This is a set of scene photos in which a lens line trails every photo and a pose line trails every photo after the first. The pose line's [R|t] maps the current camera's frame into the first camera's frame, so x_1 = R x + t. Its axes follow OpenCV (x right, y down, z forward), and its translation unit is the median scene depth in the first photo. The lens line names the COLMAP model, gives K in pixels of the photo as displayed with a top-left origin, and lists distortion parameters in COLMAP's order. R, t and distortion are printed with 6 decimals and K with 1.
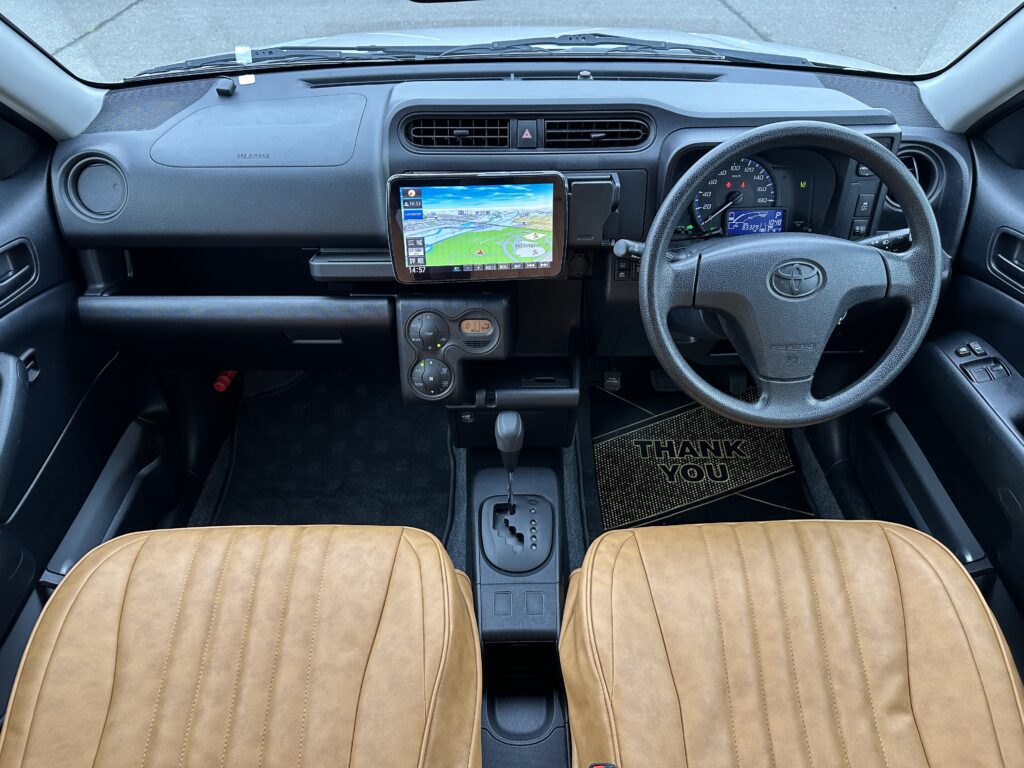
lens RADIAL K [[724.3, 0, 512.0], [0, 724.3, 384.0], [0, 0, 1]] dist [0.058845, -0.001365]
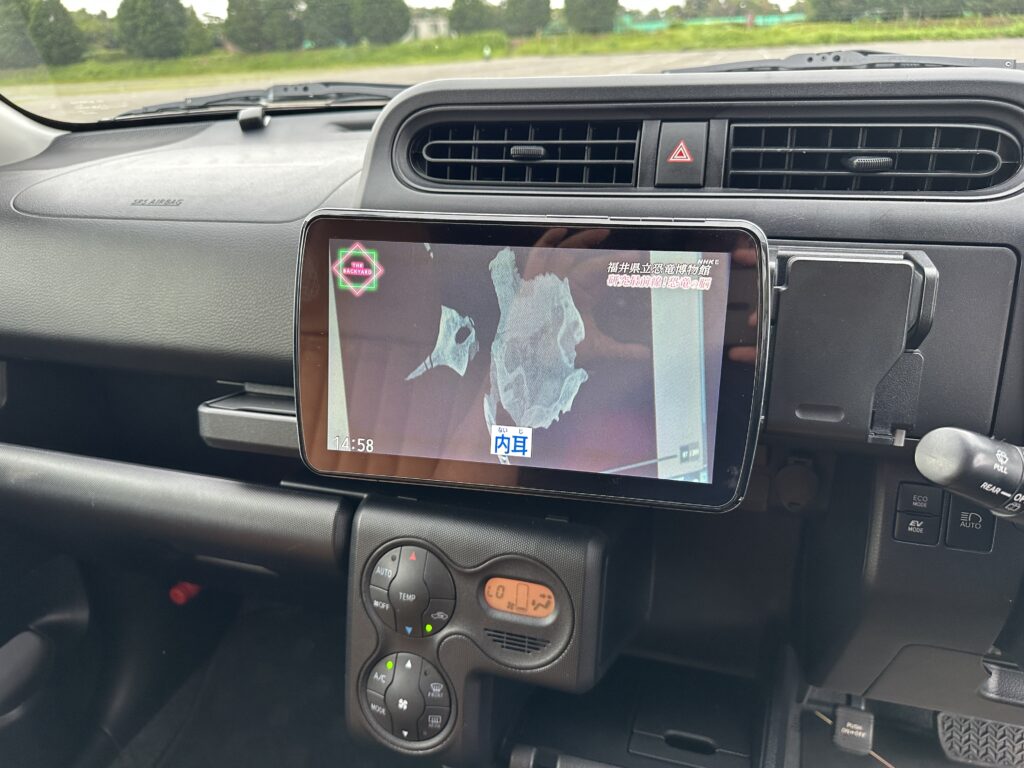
lens RADIAL K [[747.4, 0, 514.1], [0, 747.4, 372.6], [0, 0, 1]] dist [0.019256, -0.002210]
pose [[0.955407, 0.093993, -0.279935, 0.059043], [-0.163617, 0.957666, -0.236864, -0.108032], [0.245821, 0.272104, 0.930340, 0.608839]]
